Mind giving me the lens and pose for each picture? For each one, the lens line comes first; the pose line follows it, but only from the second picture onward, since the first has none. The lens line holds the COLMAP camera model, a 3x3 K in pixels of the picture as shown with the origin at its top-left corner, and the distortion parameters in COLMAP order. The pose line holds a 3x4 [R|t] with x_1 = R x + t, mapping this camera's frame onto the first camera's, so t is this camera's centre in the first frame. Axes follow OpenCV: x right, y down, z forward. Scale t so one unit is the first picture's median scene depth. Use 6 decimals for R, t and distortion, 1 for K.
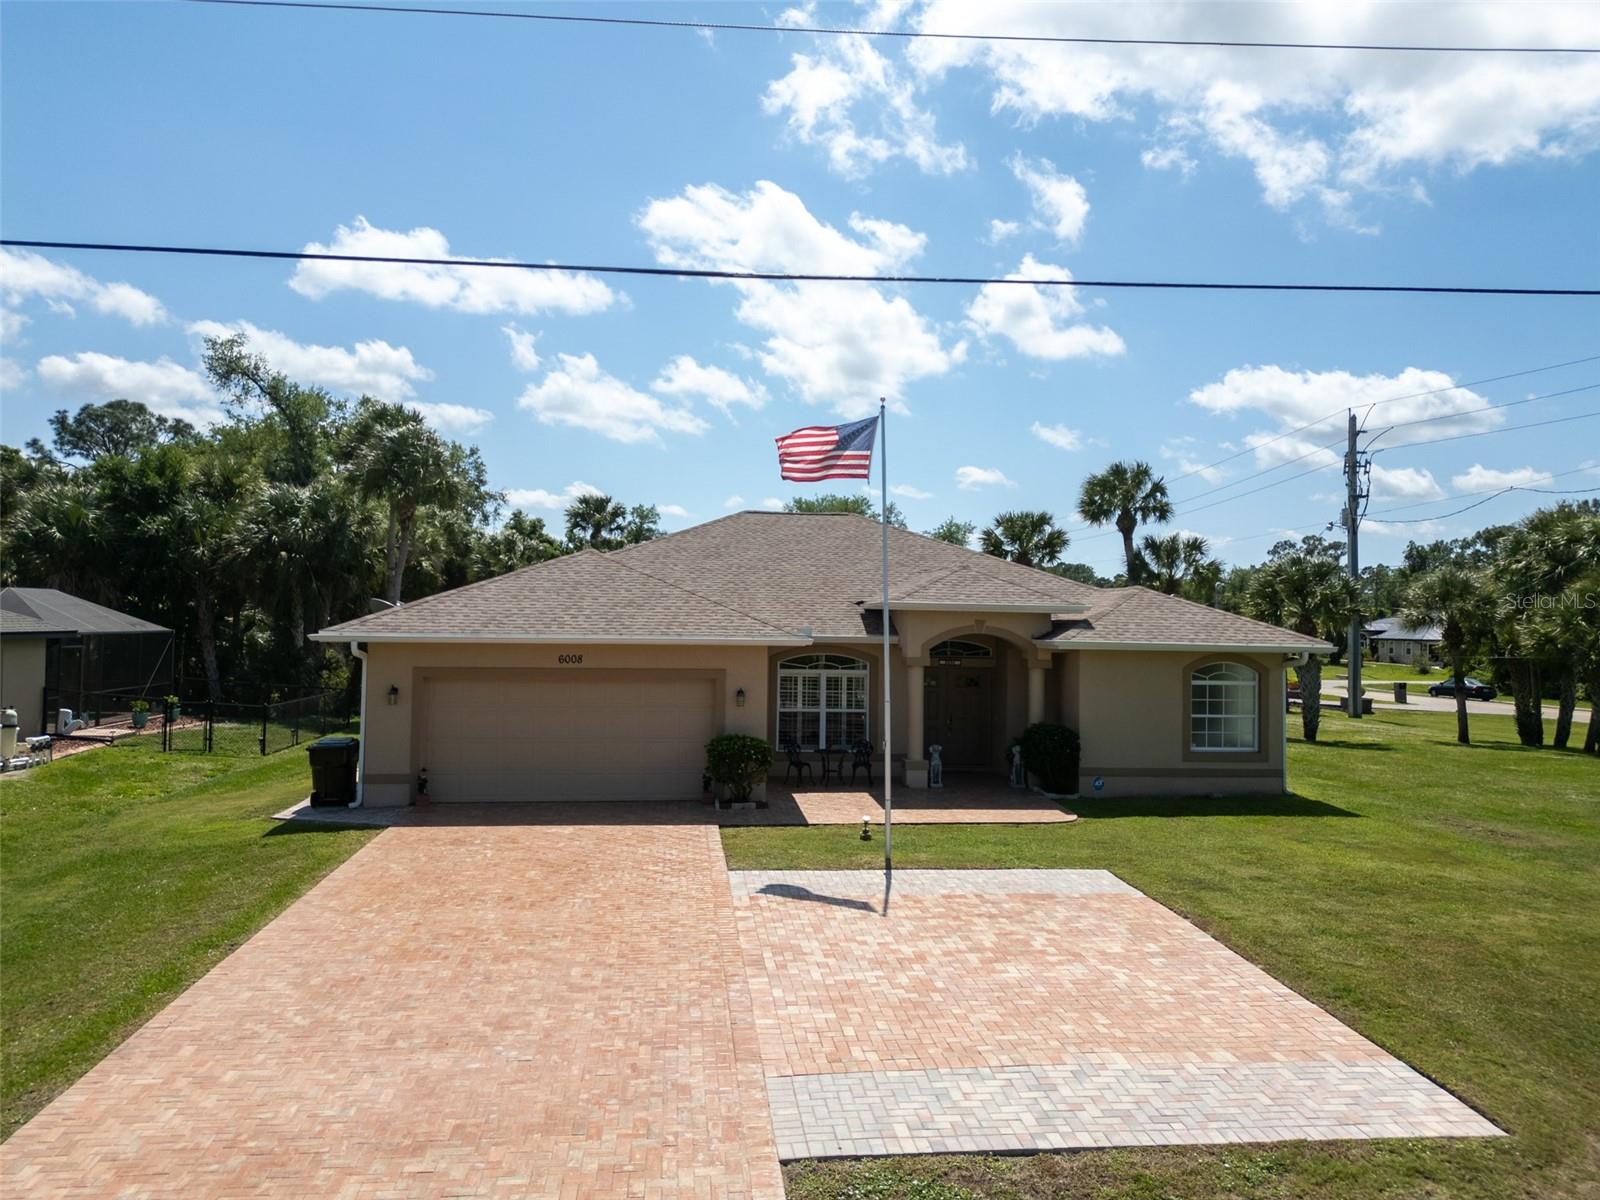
lens RADIAL K [[1144.5, 0, 804.3], [0, 1144.5, 572.3], [0, 0, 1]] dist [0.066272, -0.049761]
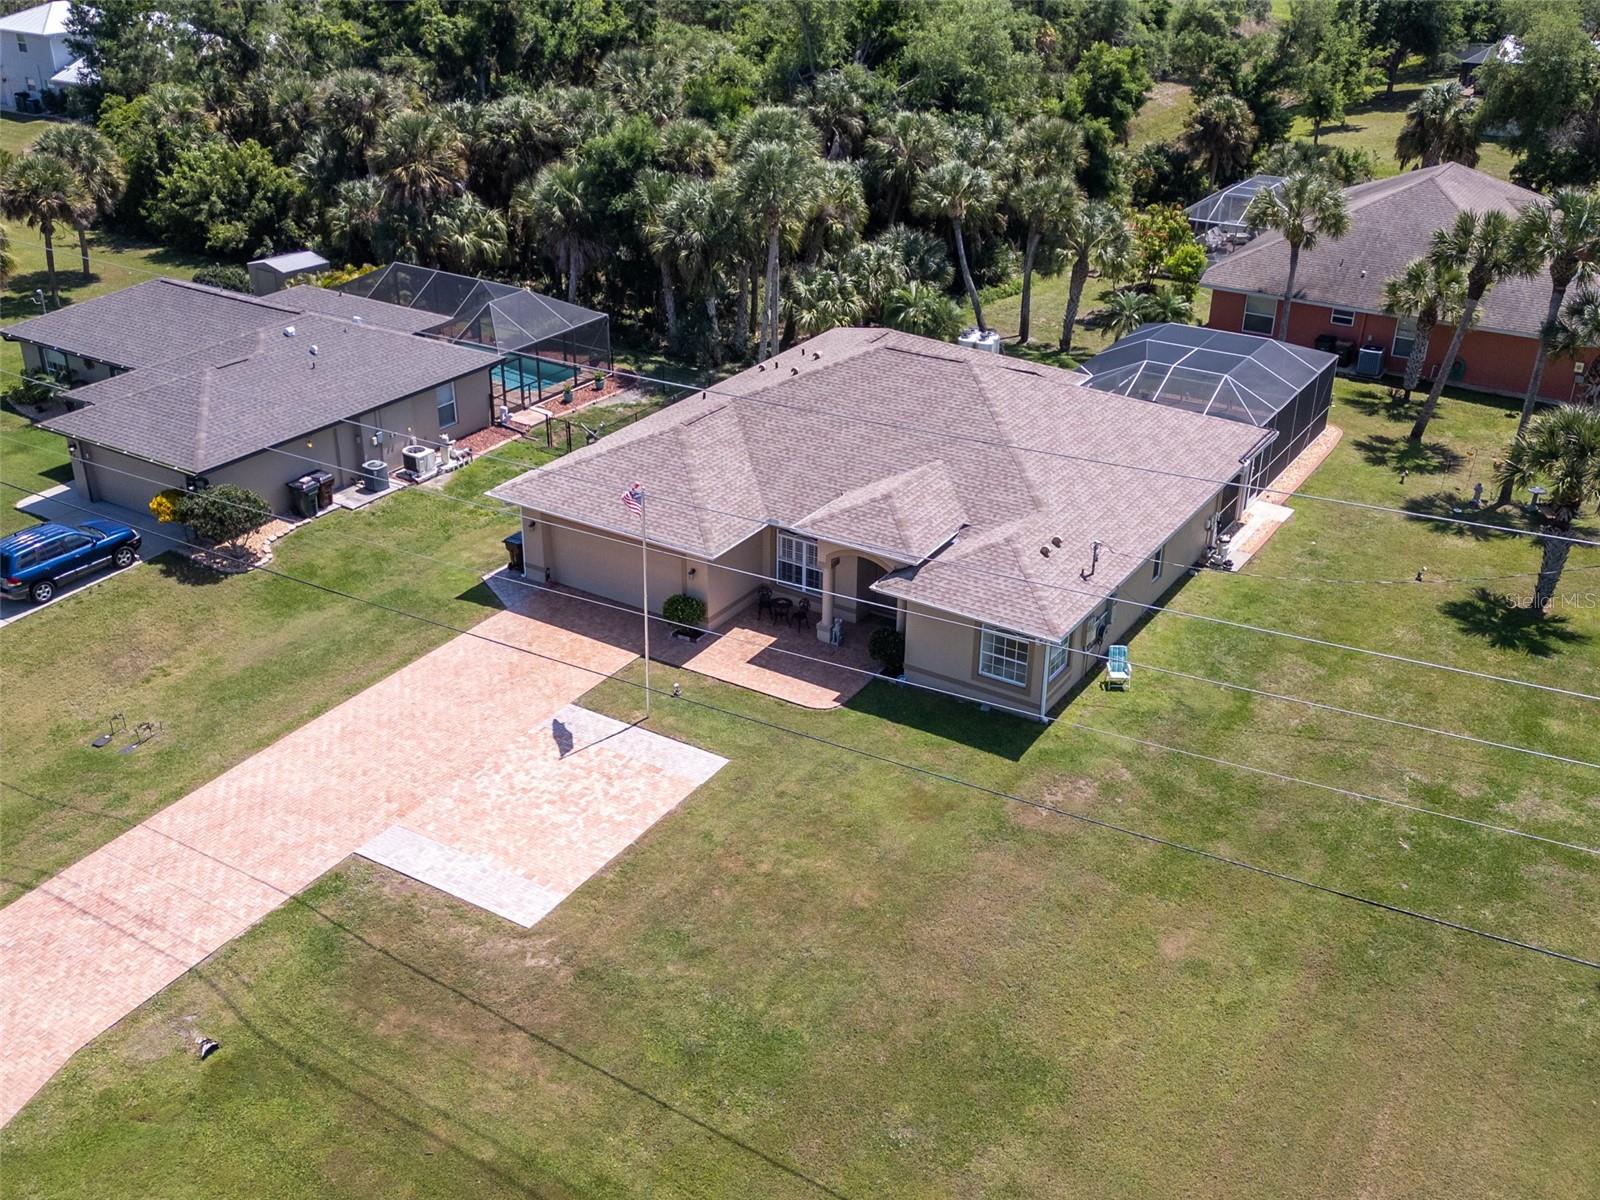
lens RADIAL K [[1583.5, 0, 800.0], [0, 1583.5, 600.0], [0, 0, 1]] dist [0.106928, -0.159604]
pose [[0.778314, 0.272832, -0.565500, 1.756388], [0.029958, 0.883494, 0.467484, -1.177711], [0.627160, -0.380790, 0.679462, -0.564421]]
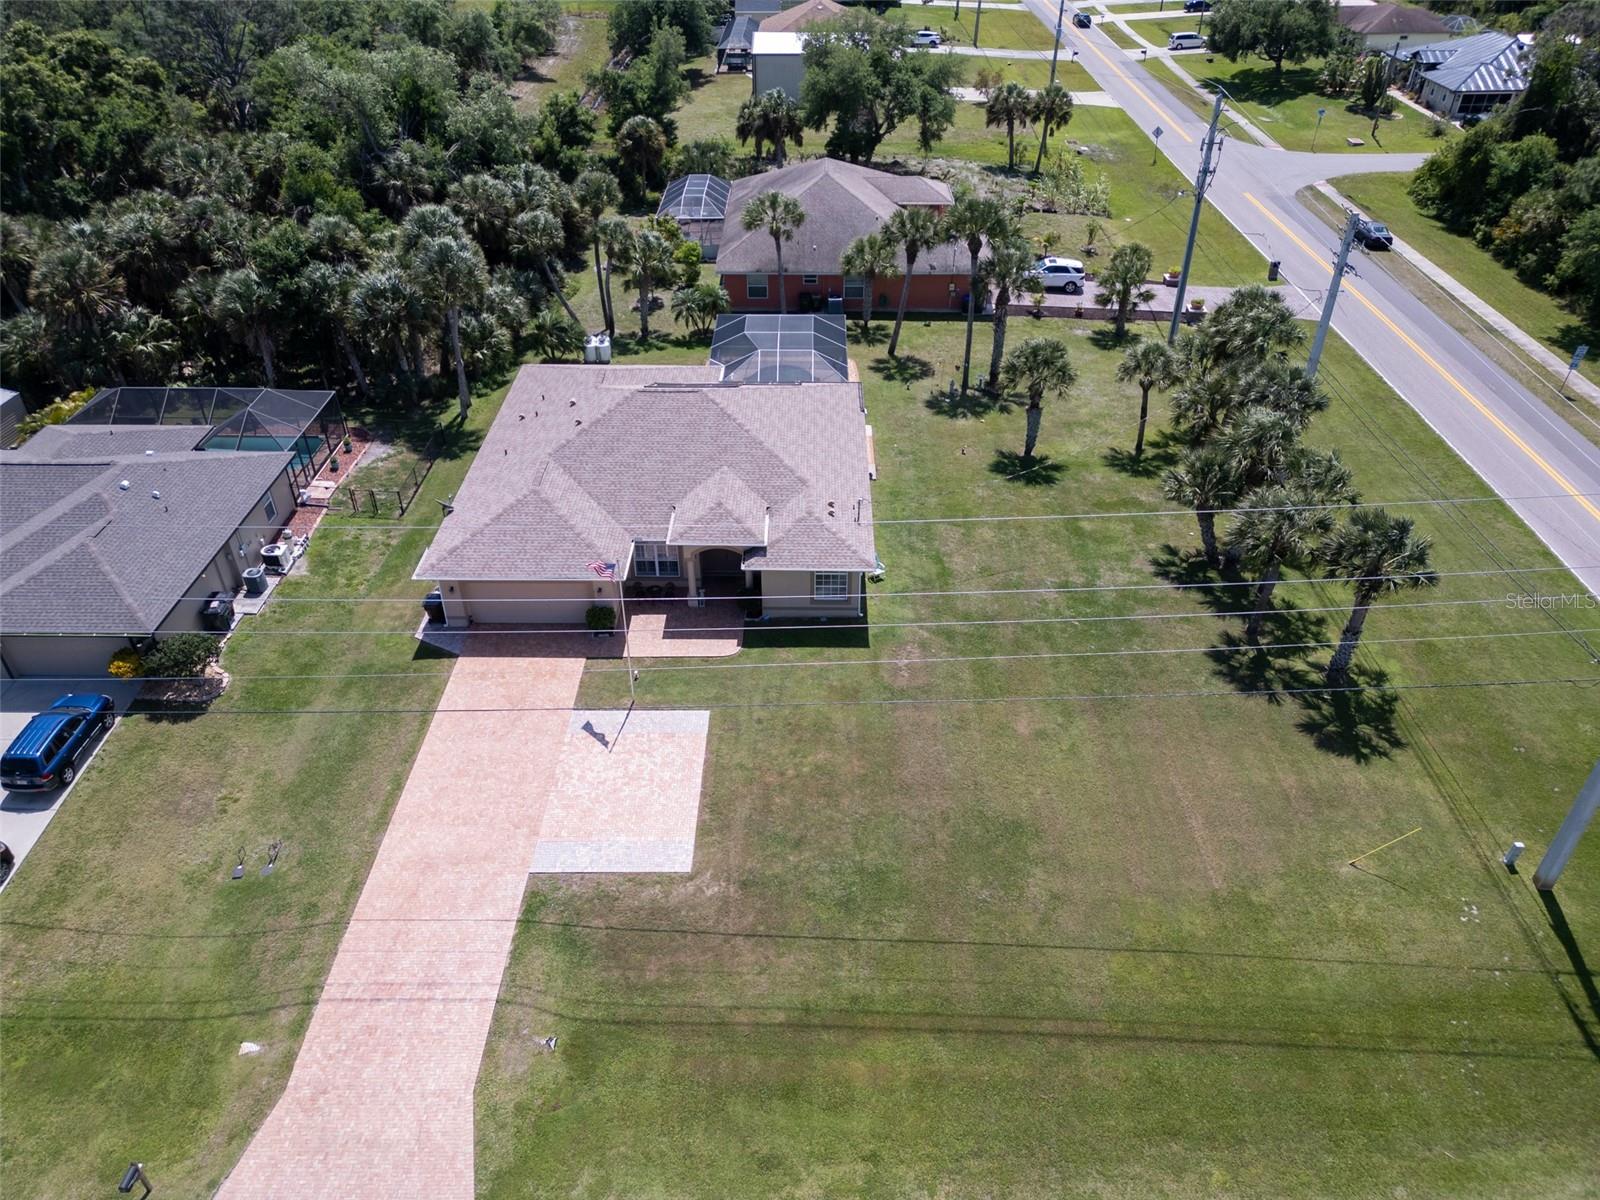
lens RADIAL K [[1137.2, 0, 800.3], [0, 1137.2, 579.4], [0, 0, 1]] dist [0.103789, -0.125456]
pose [[0.991461, 0.056944, -0.117313, 0.800679], [0.025175, 0.799114, 0.600652, -1.672230], [0.127950, -0.598476, 0.790857, -0.968207]]
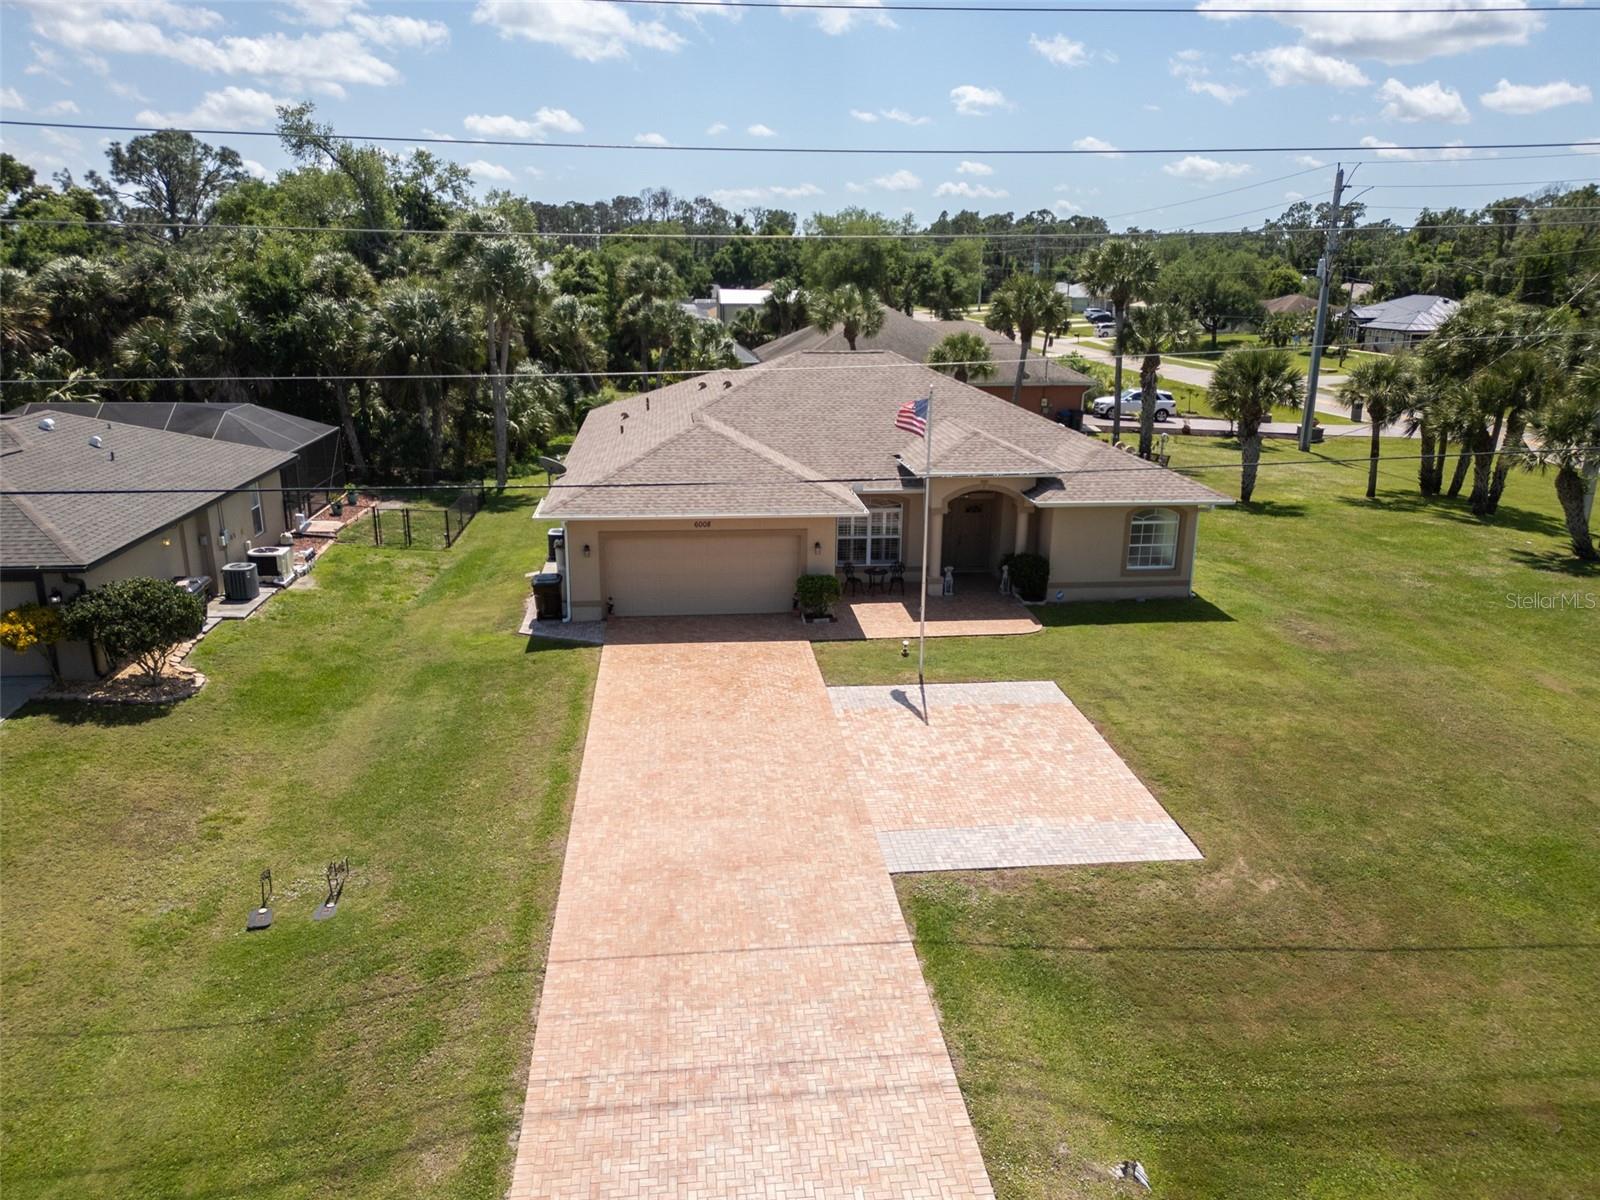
lens RADIAL K [[1137.2, 0, 800.3], [0, 1137.2, 579.4], [0, 0, 1]] dist [0.103789, -0.125456]
pose [[0.999973, -0.005202, -0.005155, -0.093665], [0.006532, 0.951850, 0.306495, -0.395060], [0.003312, -0.306520, 0.951858, -0.528472]]
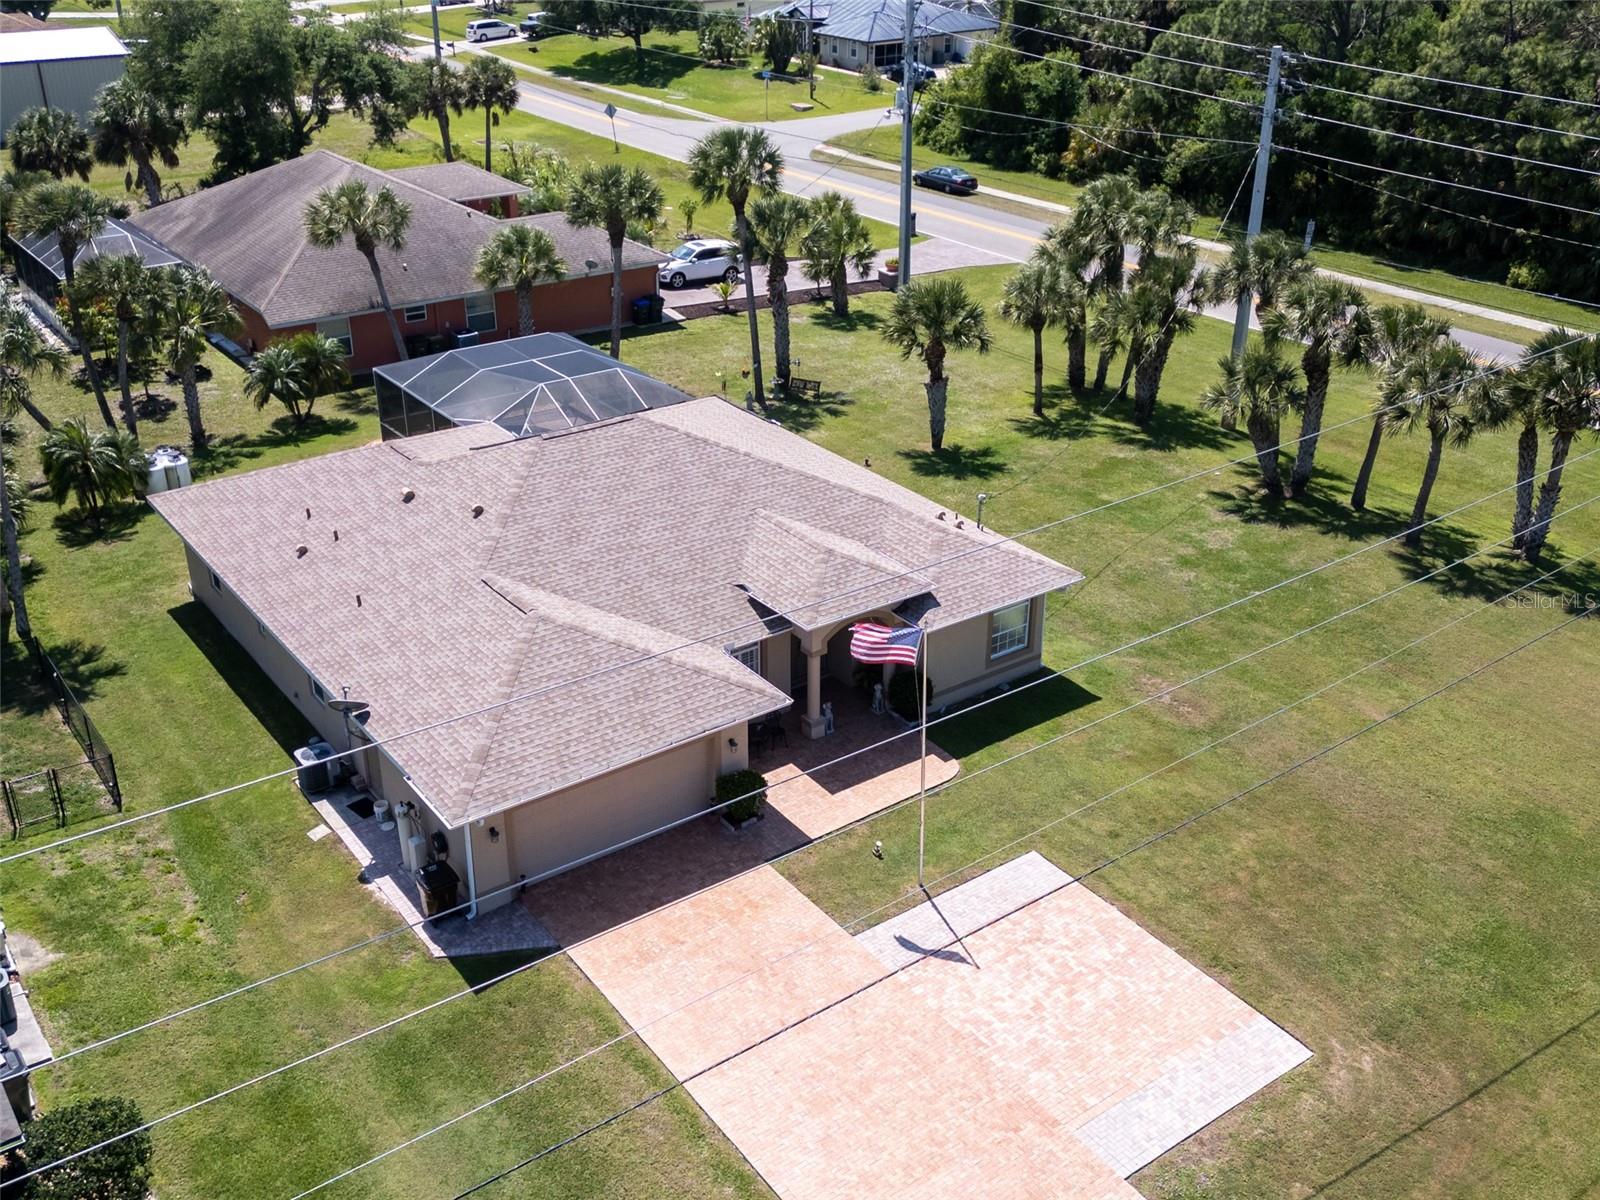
lens RADIAL K [[1583.5, 0, 800.0], [0, 1583.5, 600.0], [0, 0, 1]] dist [0.106928, -0.159604]
pose [[0.869686, -0.233602, 0.434829, -0.950965], [-0.009098, 0.873188, 0.487299, -1.180418], [-0.493521, -0.427753, 0.757274, -0.403563]]
